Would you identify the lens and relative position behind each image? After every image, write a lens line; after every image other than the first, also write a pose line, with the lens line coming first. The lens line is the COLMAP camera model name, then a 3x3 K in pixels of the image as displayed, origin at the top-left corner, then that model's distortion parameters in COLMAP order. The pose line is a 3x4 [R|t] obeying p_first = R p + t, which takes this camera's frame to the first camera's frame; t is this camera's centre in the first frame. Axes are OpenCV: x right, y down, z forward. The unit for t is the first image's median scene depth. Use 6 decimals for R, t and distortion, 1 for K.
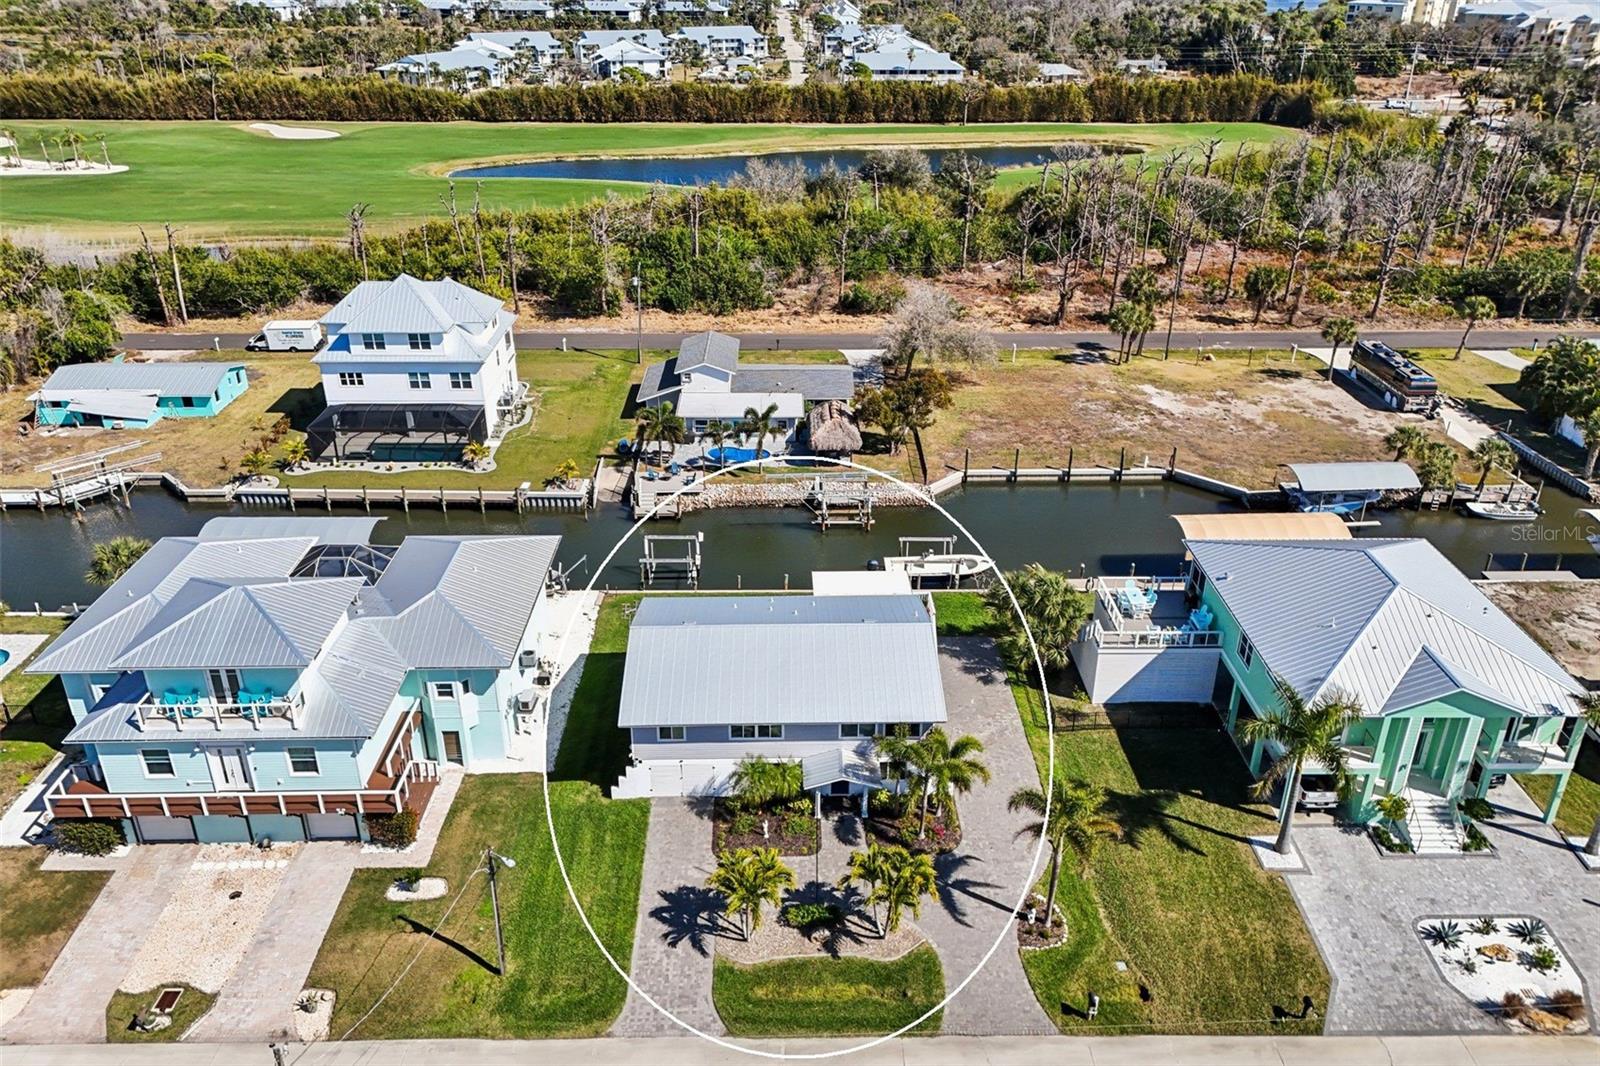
lens RADIAL K [[1198.2, 0, 809.8], [0, 1198.2, 526.0], [0, 0, 1]] dist [0.073266, -0.081723]
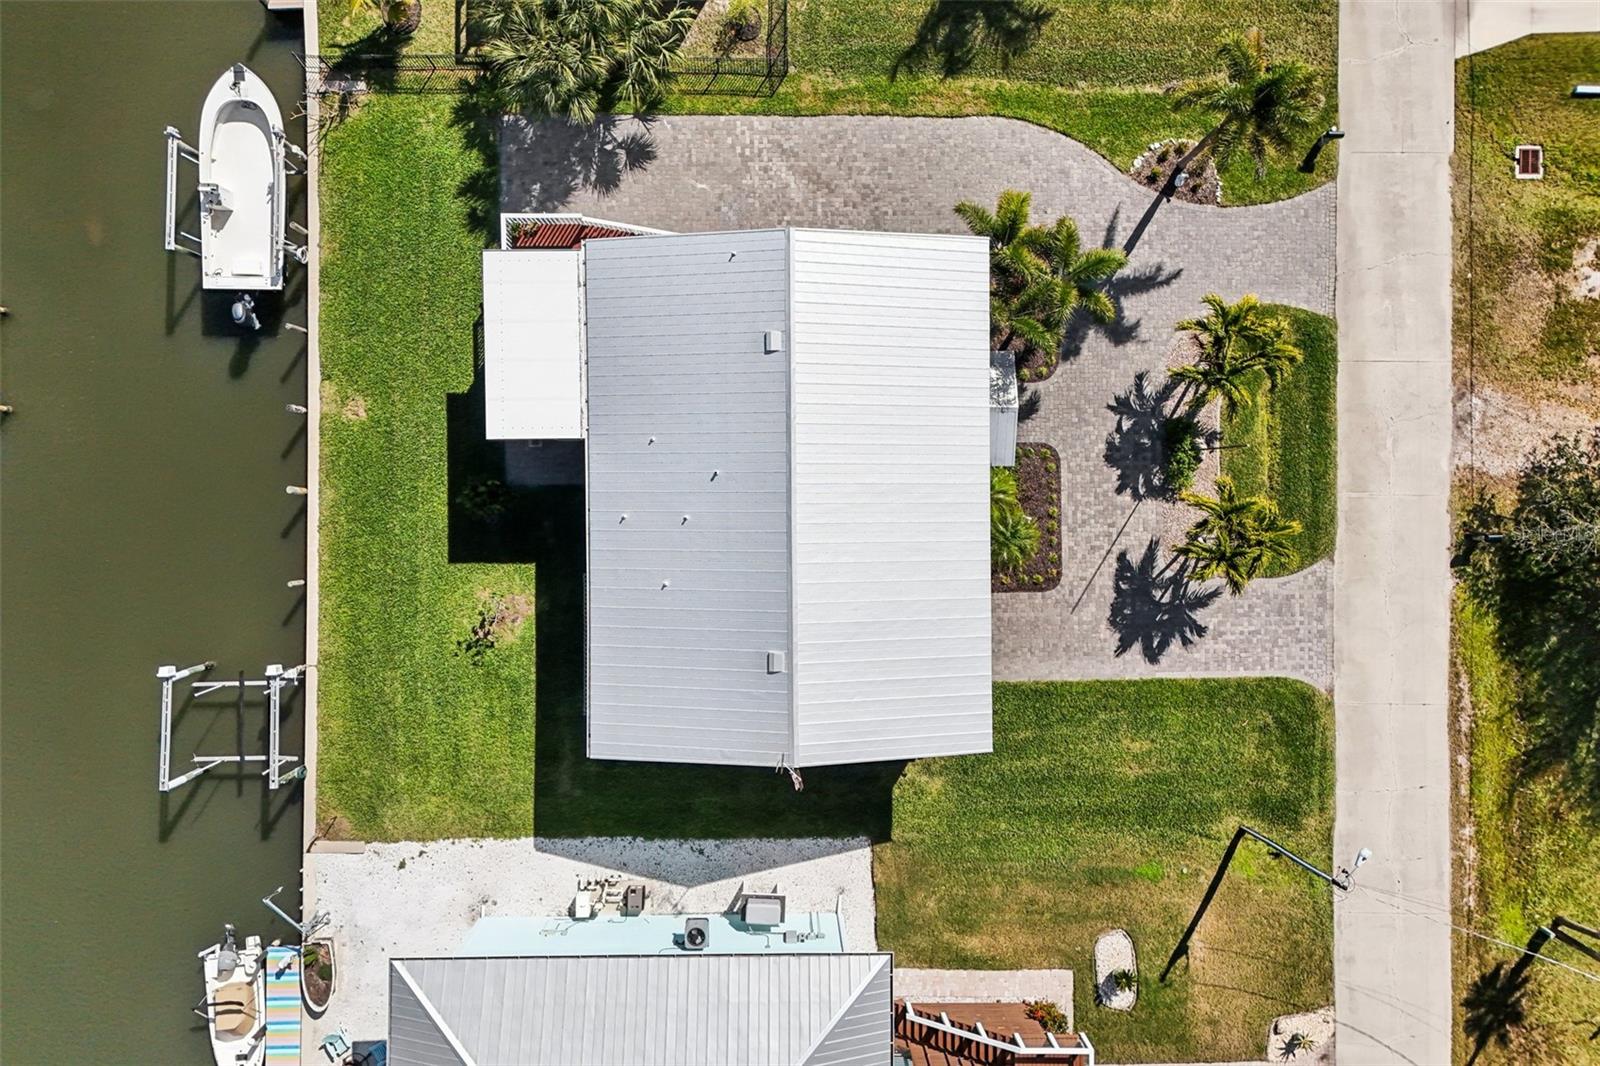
lens RADIAL K [[1182.9, 0, 800.0], [0, 1182.9, 533.0], [0, 0, 1]] dist [0.074665, -0.084183]
pose [[0.015879, -0.999866, -0.003997, -0.043137], [0.416555, 0.002981, 0.909106, -0.438672], [-0.908972, -0.016101, 0.416546, 0.804626]]
